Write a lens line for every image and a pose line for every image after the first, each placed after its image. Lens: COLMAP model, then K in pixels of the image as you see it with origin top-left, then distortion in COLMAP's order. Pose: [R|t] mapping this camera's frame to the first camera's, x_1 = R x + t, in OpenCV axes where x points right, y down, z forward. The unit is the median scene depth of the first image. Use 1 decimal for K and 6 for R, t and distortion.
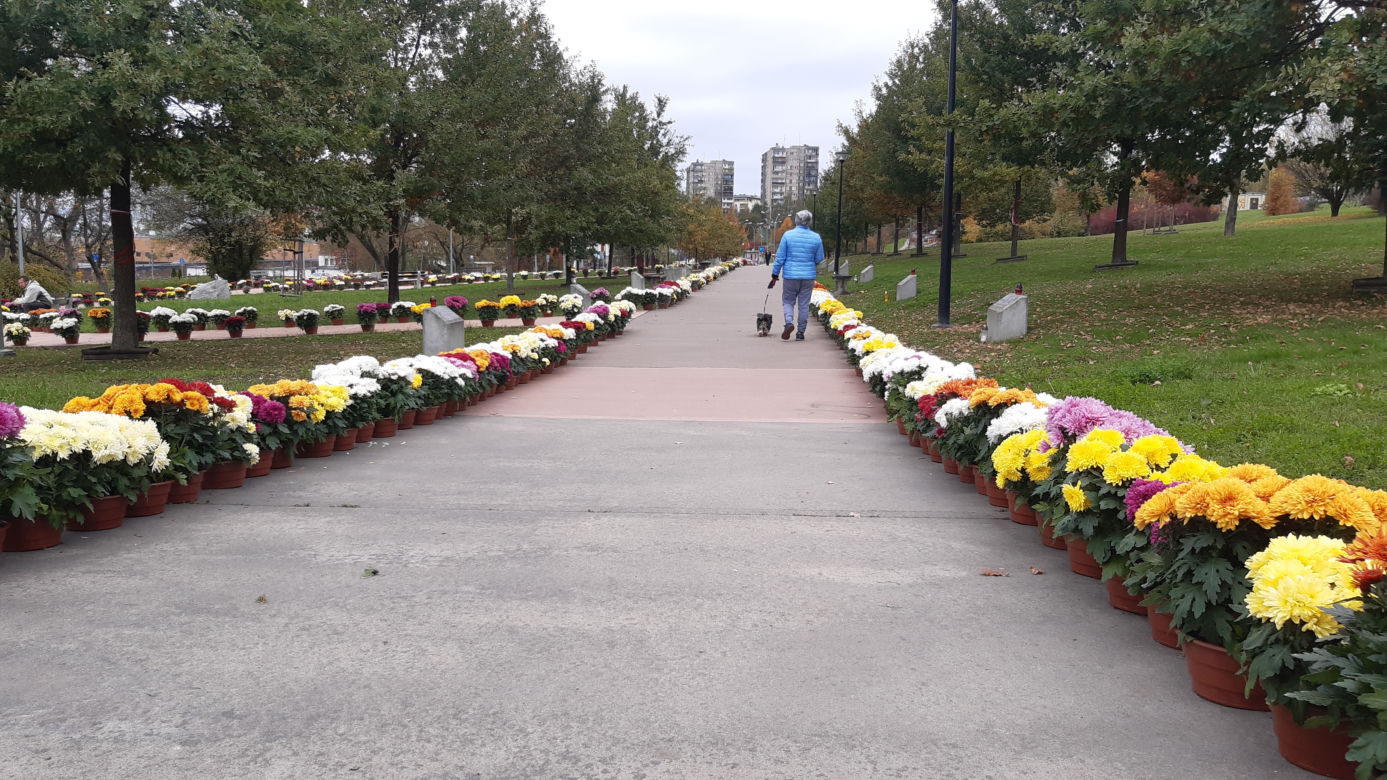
lens RADIAL K [[1061.4, 0, 685.7], [0, 1061.4, 395.5], [0, 0, 1]] dist [0.073487, -0.150915]
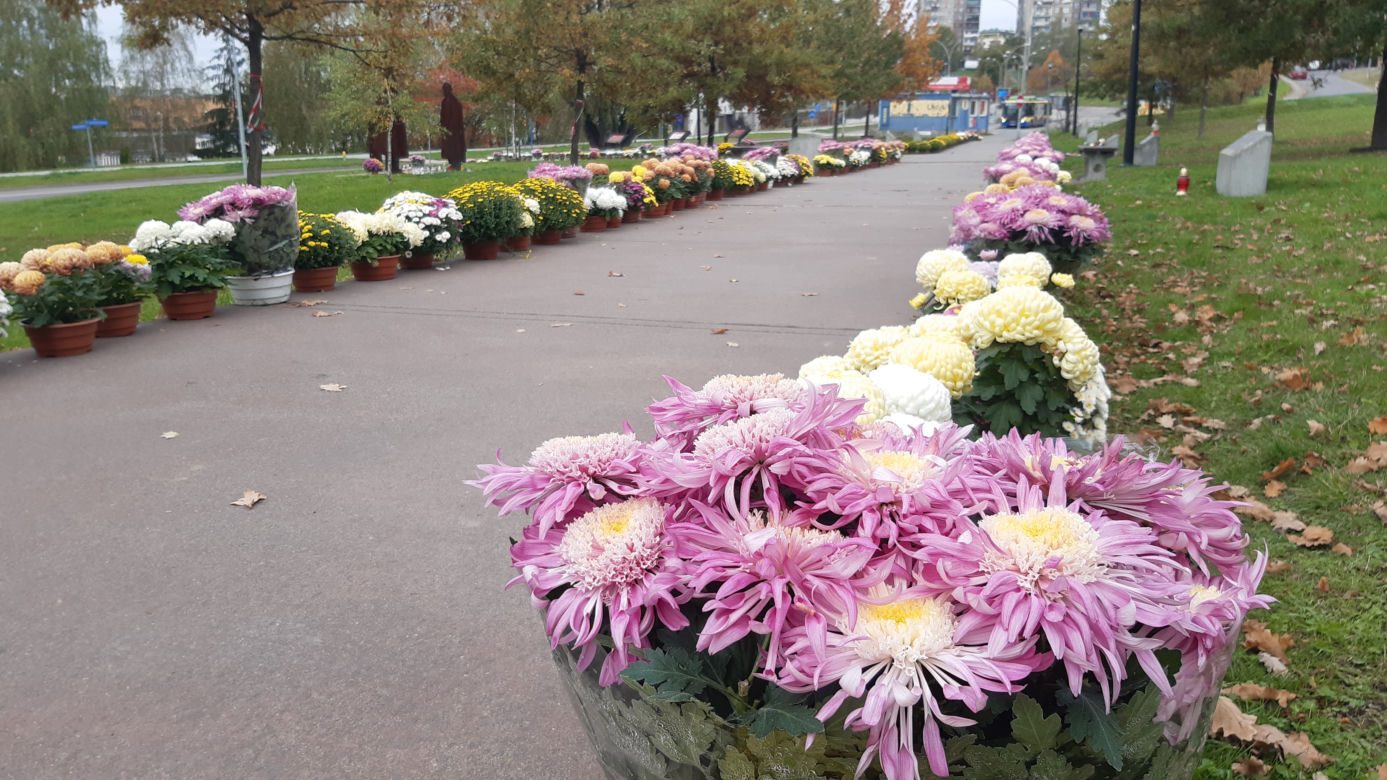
lens RADIAL K [[1082.1, 0, 688.0], [0, 1082.1, 366.2], [0, 0, 1]] dist [0.154531, -0.396587]
pose [[0.976962, 0.039251, -0.209772, 0.019799], [-0.018529, 0.994830, 0.099851, -0.029534], [0.212606, -0.093664, 0.972638, 0.225578]]
